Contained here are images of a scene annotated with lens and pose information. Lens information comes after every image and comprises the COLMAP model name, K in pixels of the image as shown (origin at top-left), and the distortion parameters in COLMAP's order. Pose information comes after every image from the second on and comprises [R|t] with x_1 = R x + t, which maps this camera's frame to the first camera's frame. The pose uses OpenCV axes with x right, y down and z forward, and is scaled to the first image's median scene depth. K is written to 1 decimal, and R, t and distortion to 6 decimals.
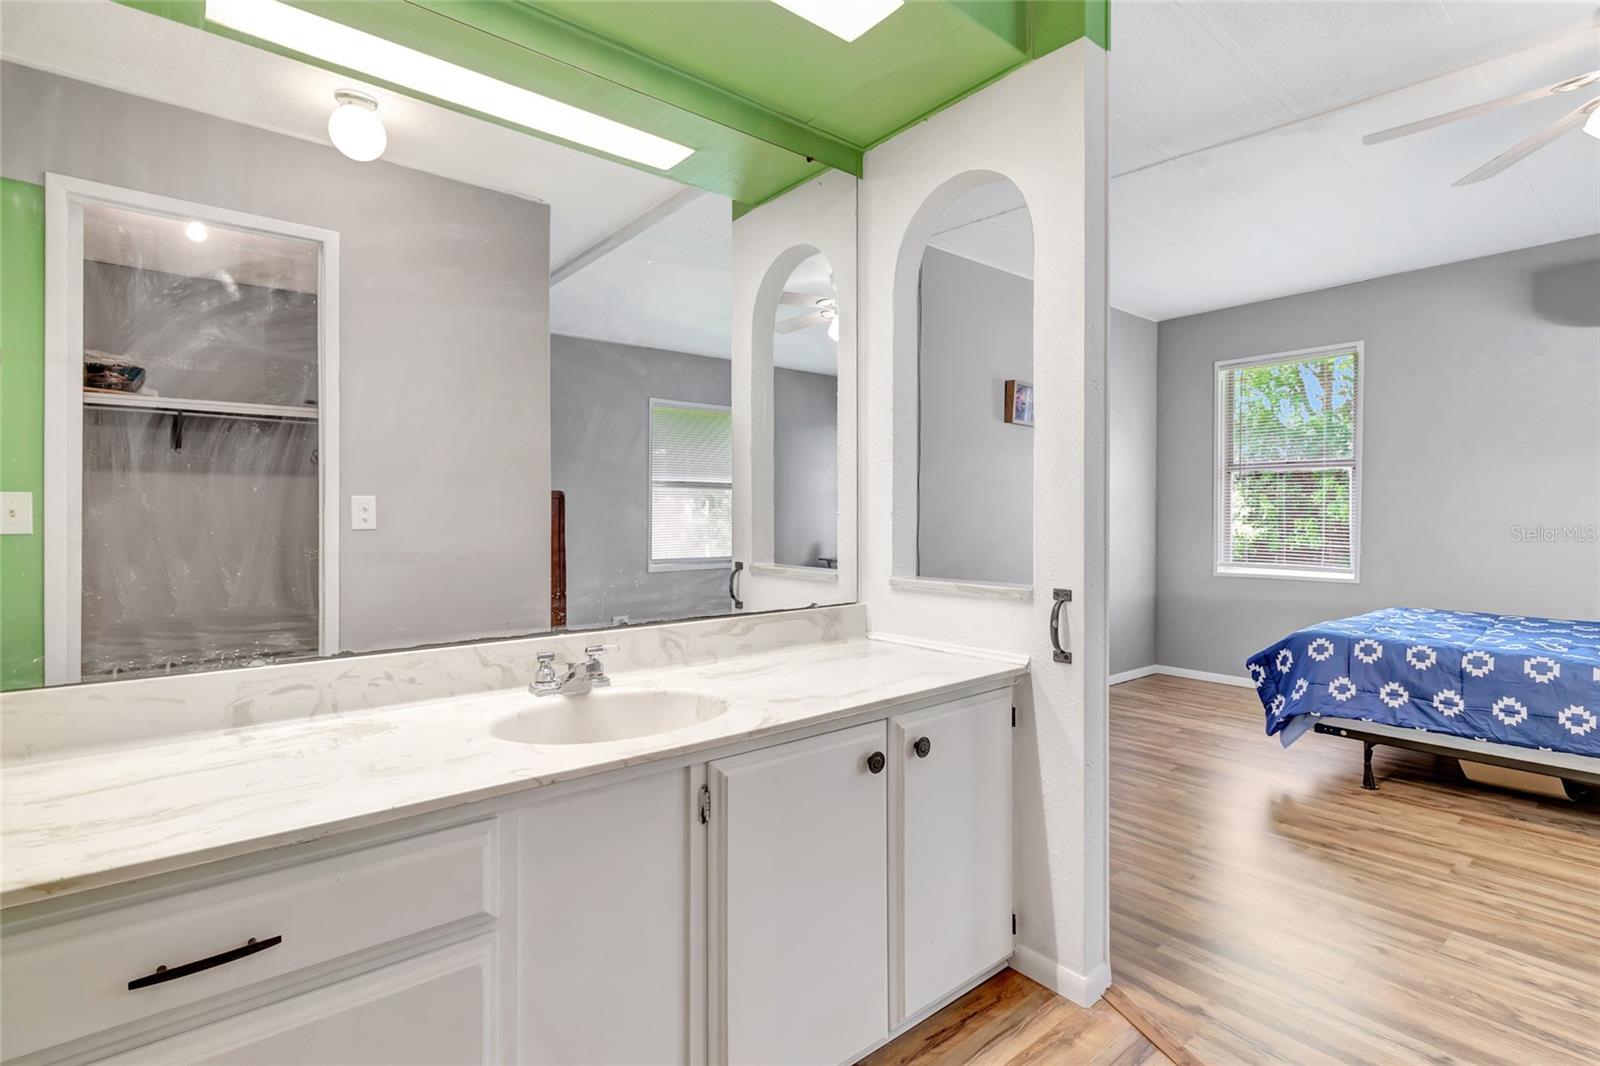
lens RADIAL K [[752.9, 0, 801.0], [0, 752.9, 525.9], [0, 0, 1]] dist [0.015482, -0.000377]
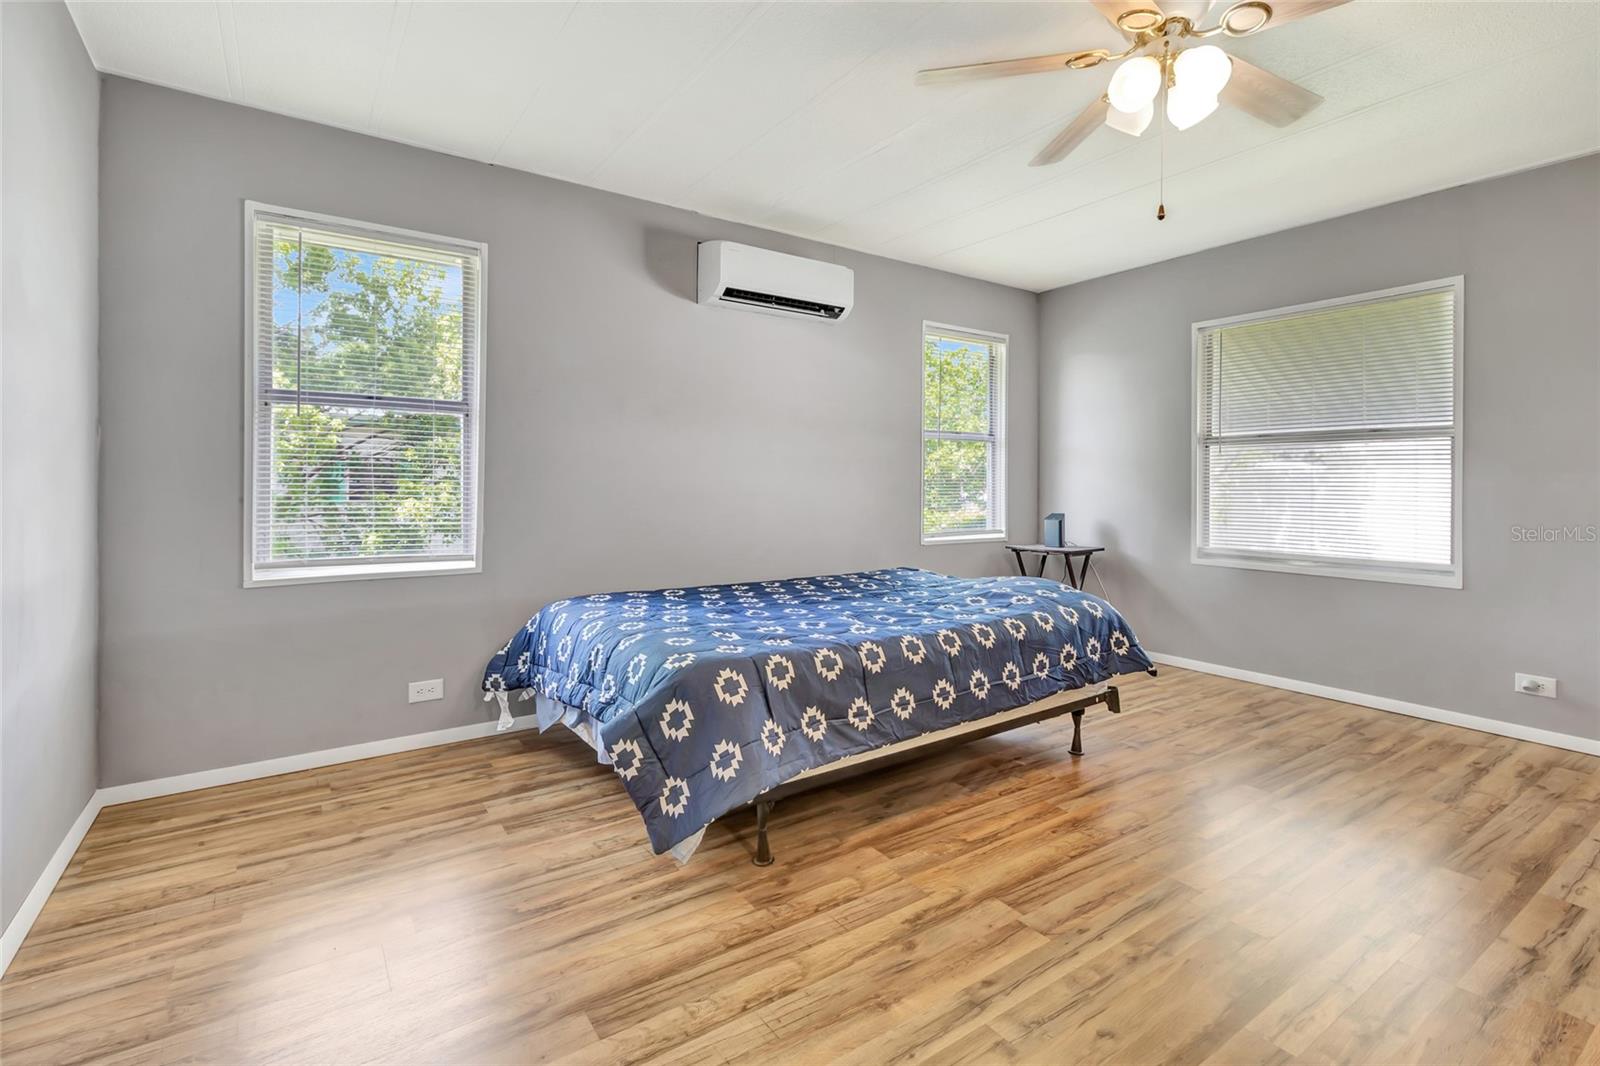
lens RADIAL K [[752.9, 0, 837.2], [0, 752.9, 480.8], [0, 0, 1]] dist [0.015482, -0.000377]
pose [[0.065255, 0.000552, 0.997868, 0.041573], [0.006964, 0.999975, -0.001009, -0.015998], [-0.997844, 0.007015, 0.065250, 0.946197]]
